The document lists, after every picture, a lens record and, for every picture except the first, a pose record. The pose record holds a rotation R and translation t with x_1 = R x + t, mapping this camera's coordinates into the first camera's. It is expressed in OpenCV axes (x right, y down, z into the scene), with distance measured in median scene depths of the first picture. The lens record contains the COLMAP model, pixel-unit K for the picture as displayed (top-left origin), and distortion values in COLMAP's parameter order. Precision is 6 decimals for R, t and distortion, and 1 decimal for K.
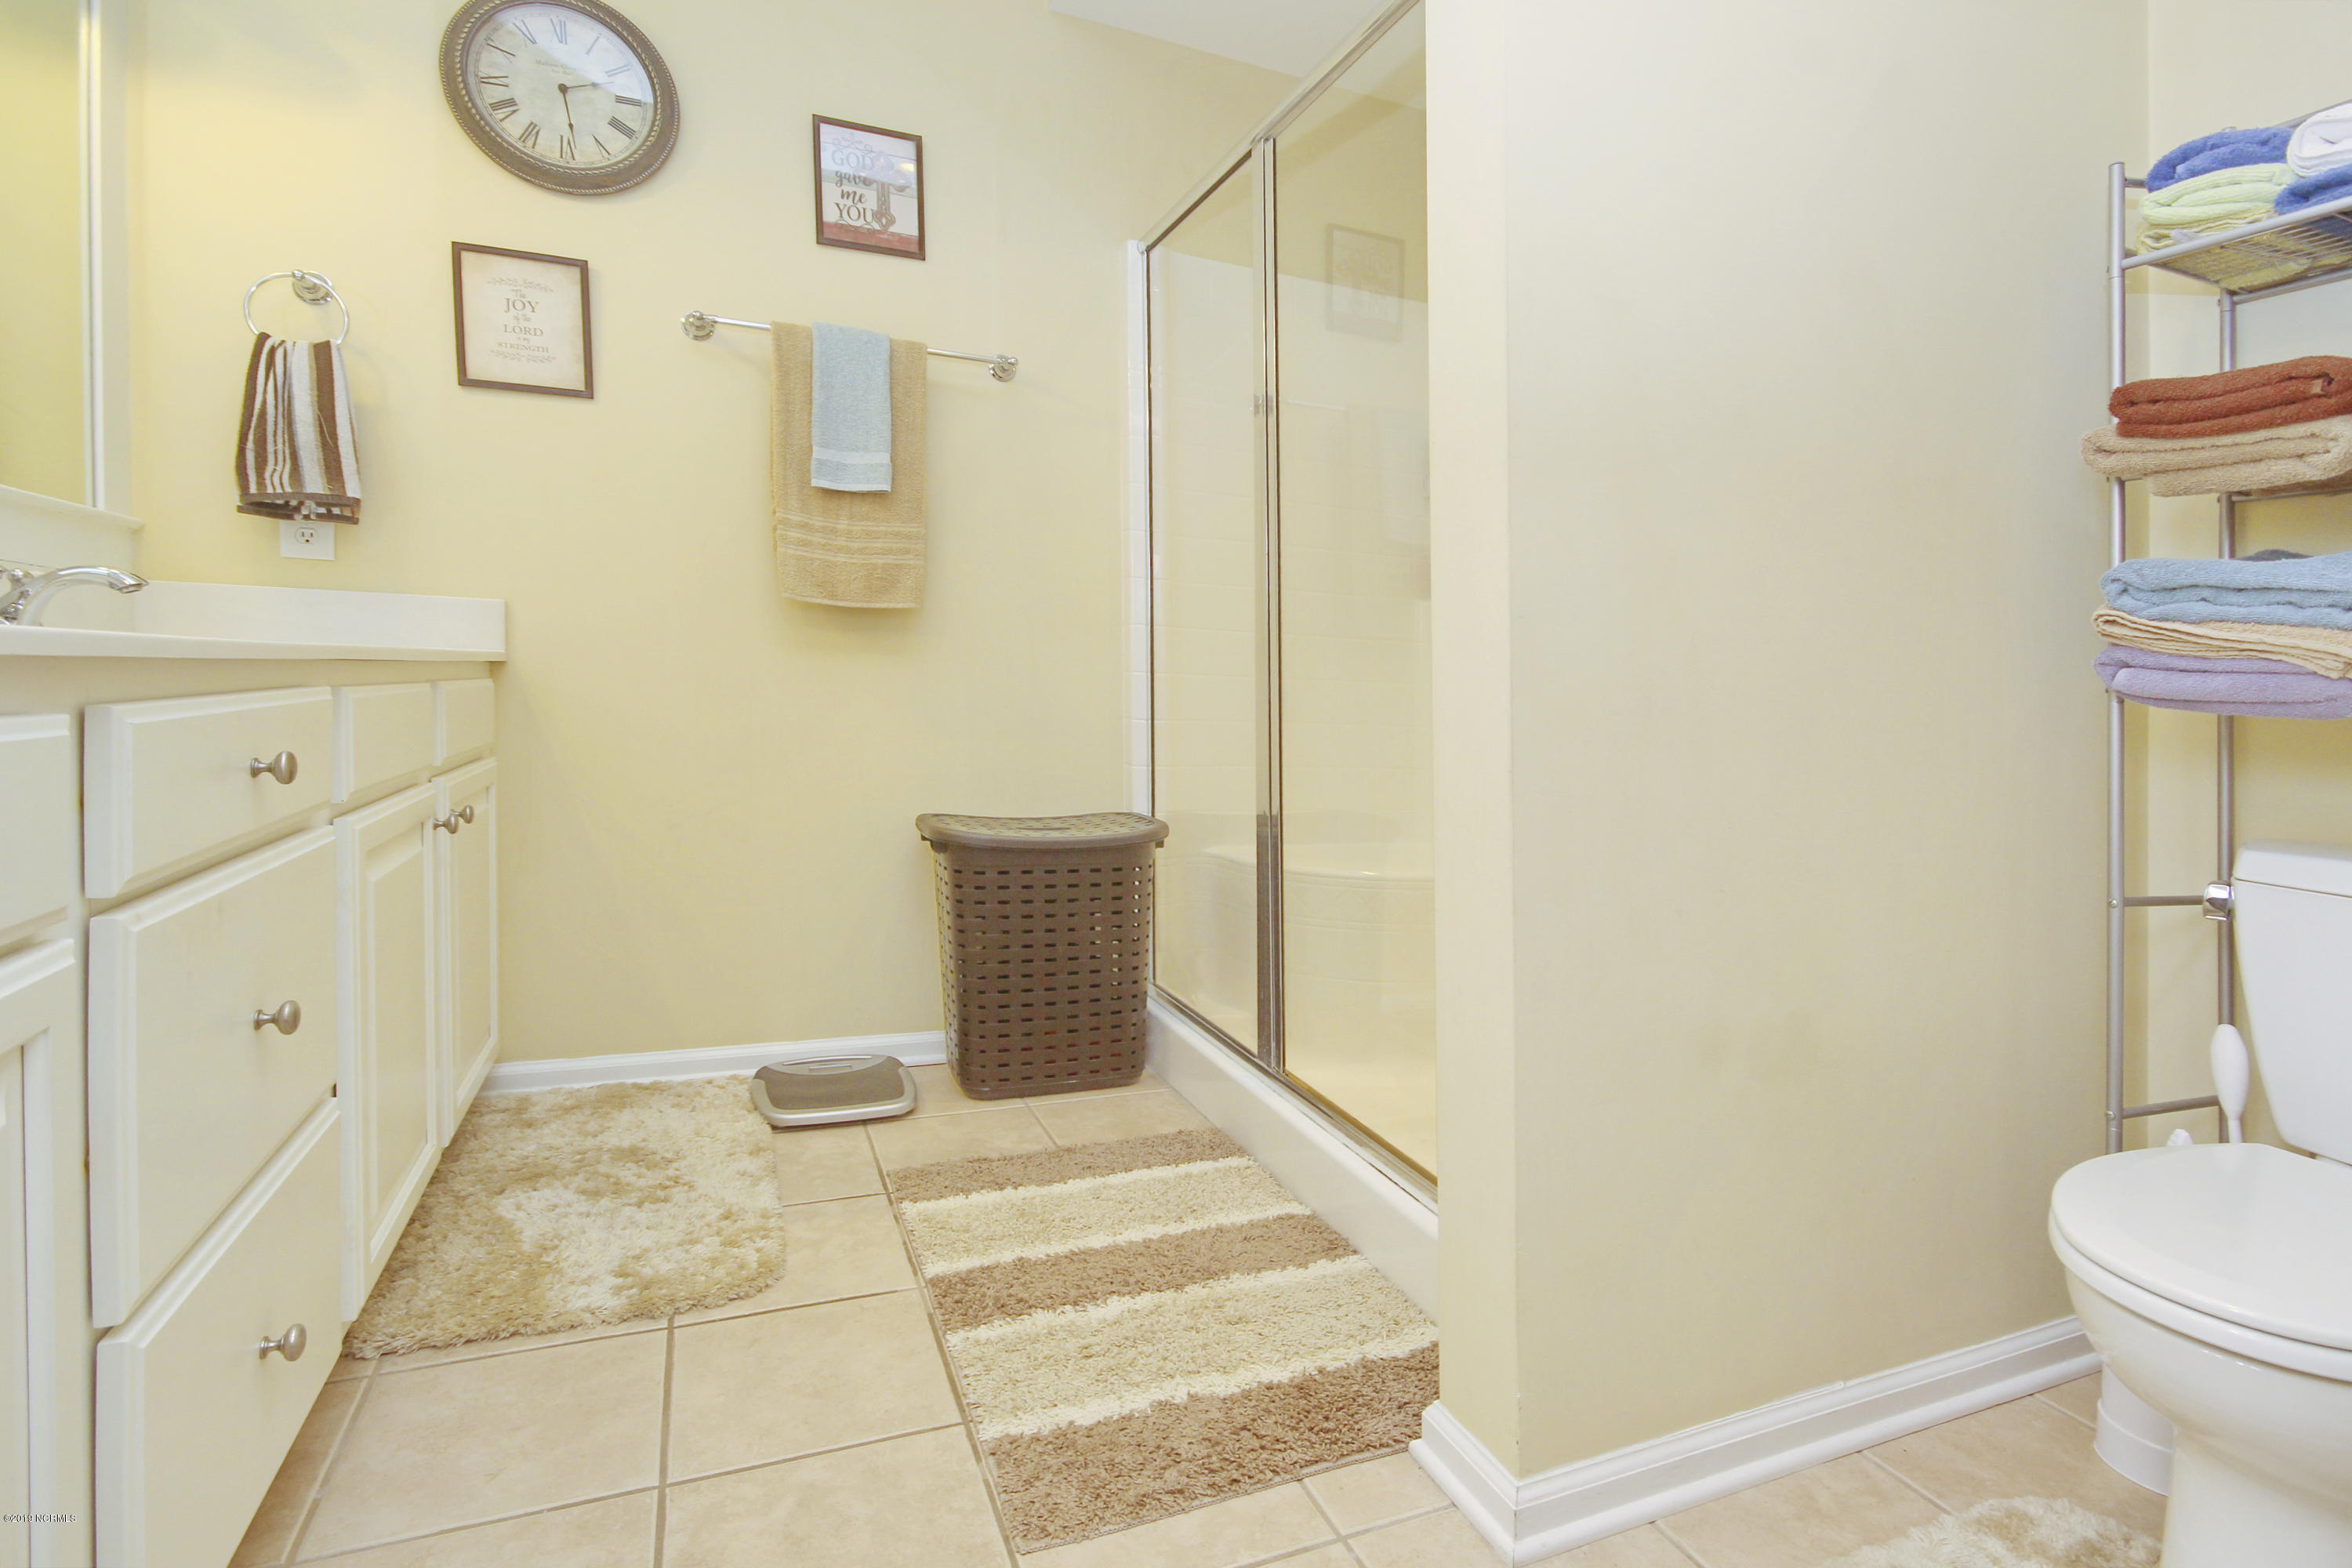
lens RADIAL K [[1150.5, 0, 1116.8], [0, 1150.5, 655.3], [0, 0, 1]] dist [-0.000746, 0.000122]
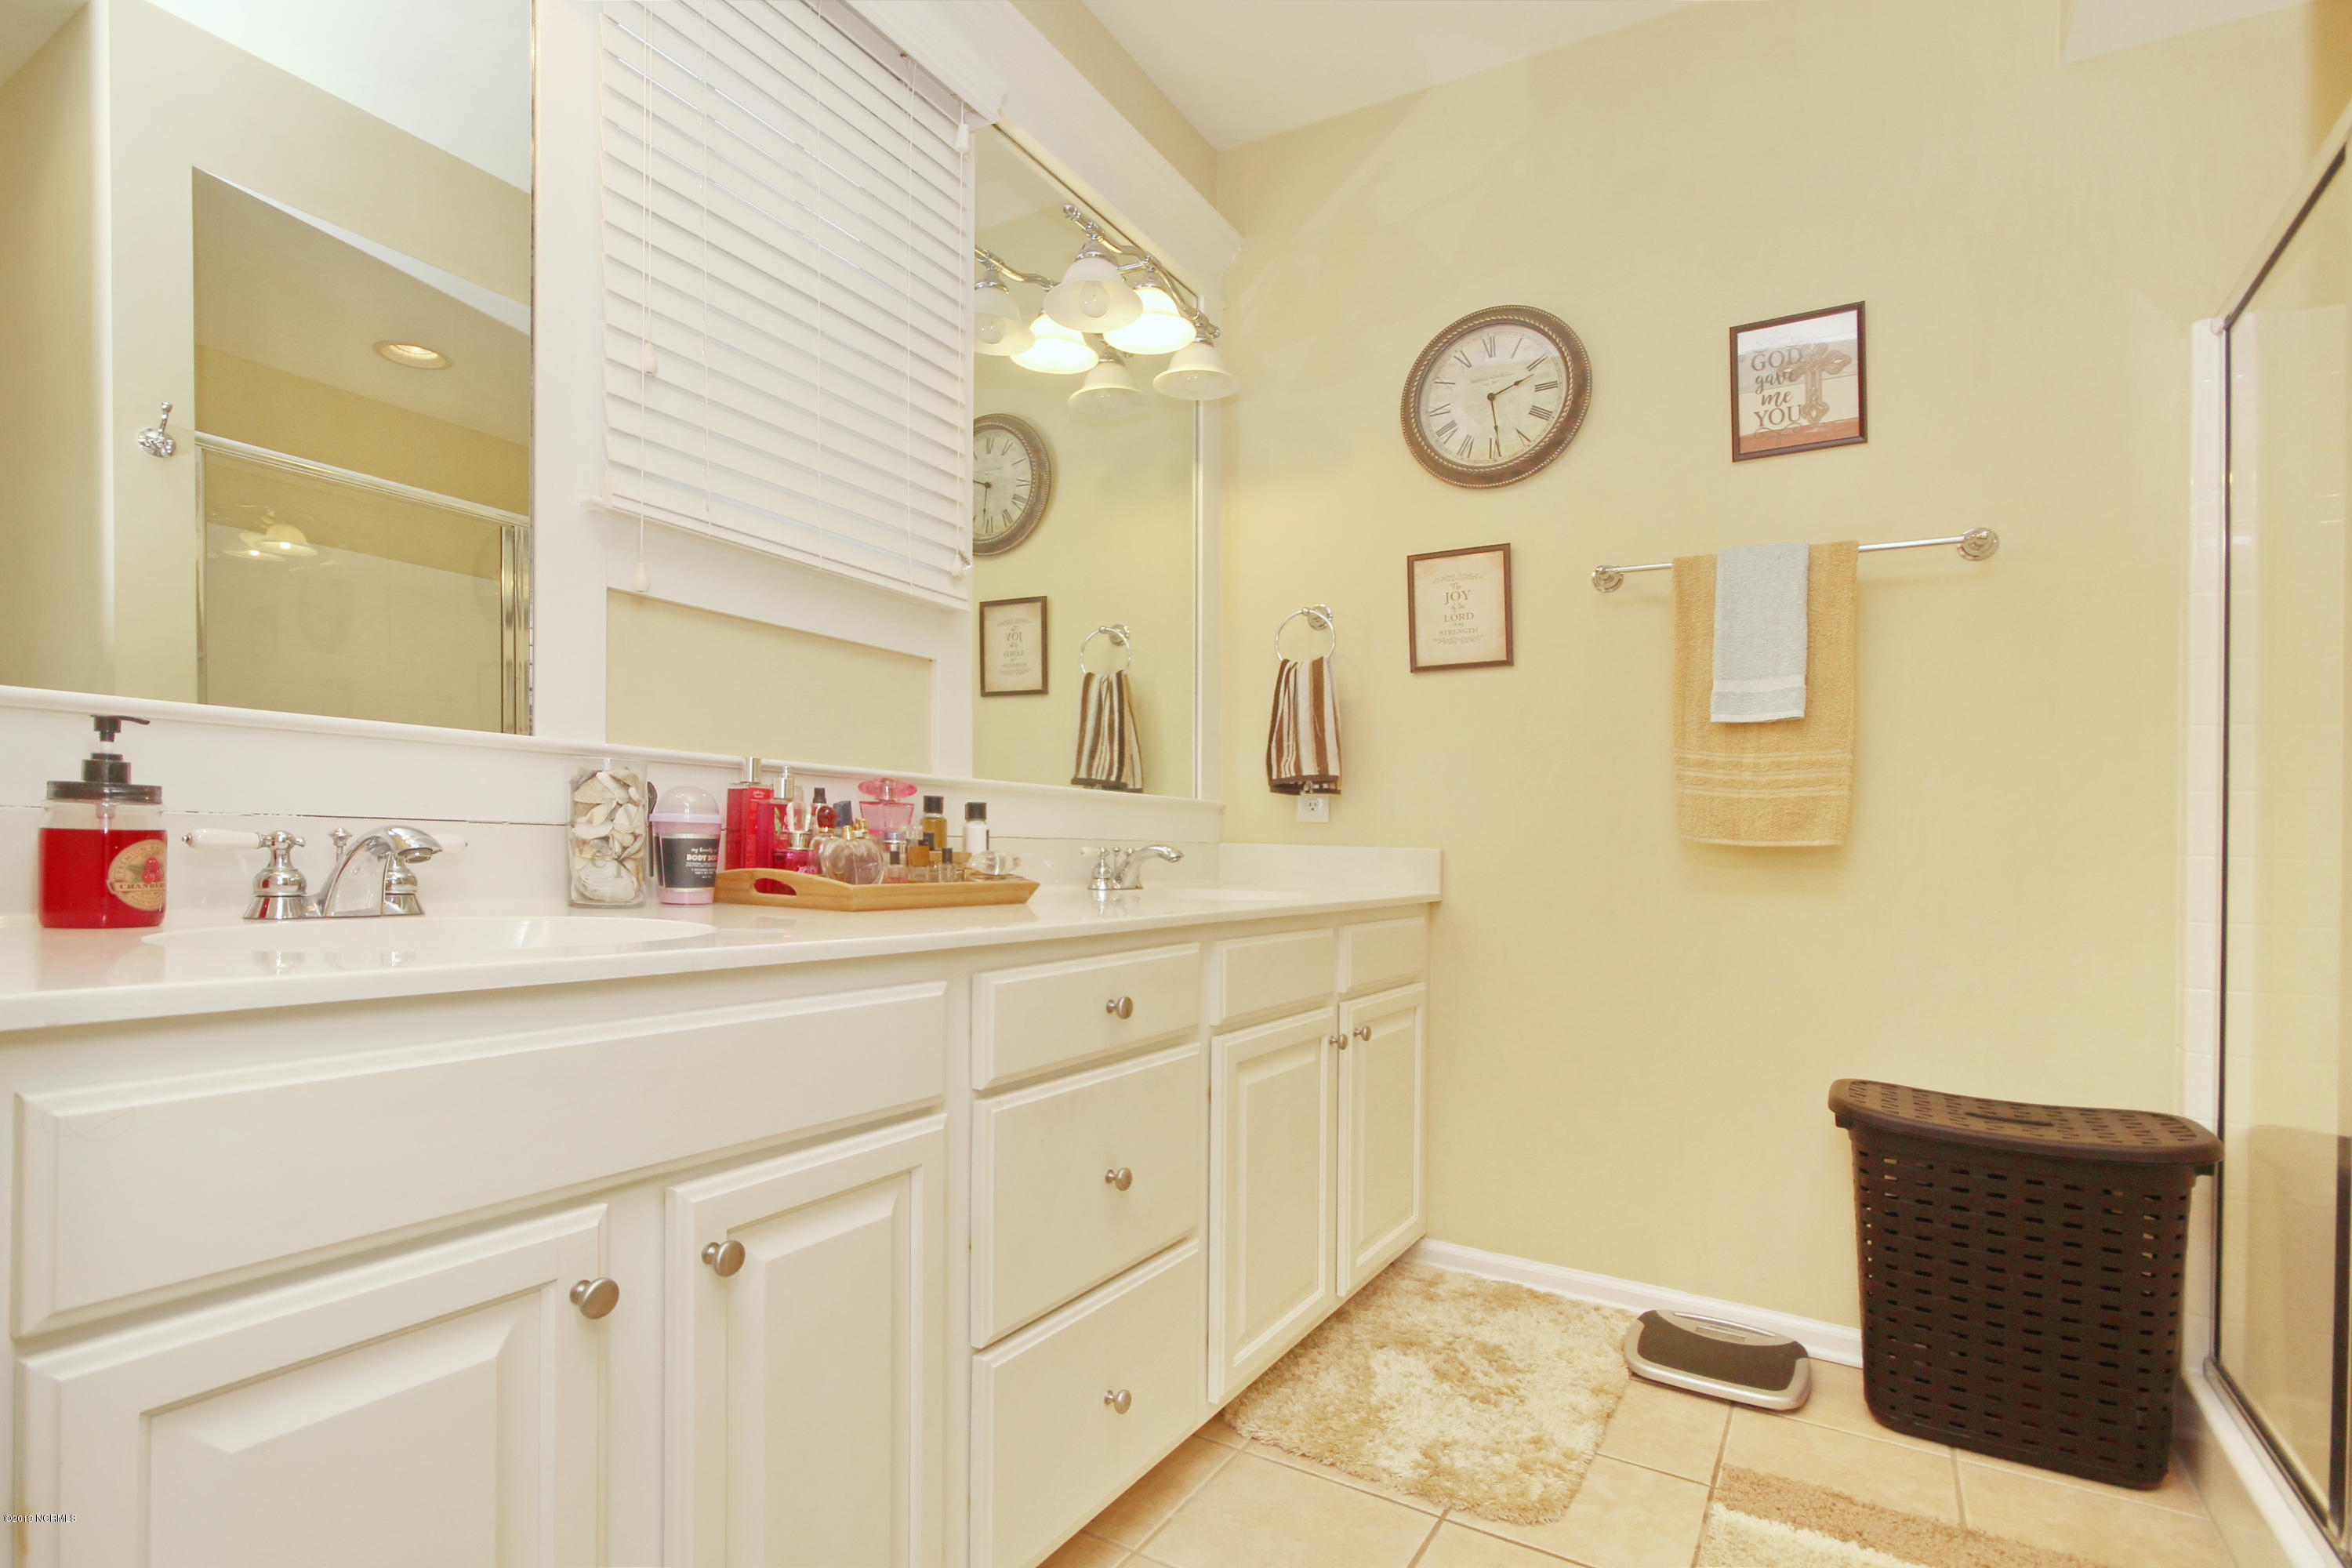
lens RADIAL K [[1098.1, 0, 1177.2], [0, 1098.1, 851.7], [0, 0, 1]] dist [-0.000764, 0.000045]
pose [[0.618639, -0.016170, -0.785509, 0.202693], [0.016054, 0.999840, -0.007939, -0.042880], [0.785511, -0.007699, 0.618799, 0.087675]]
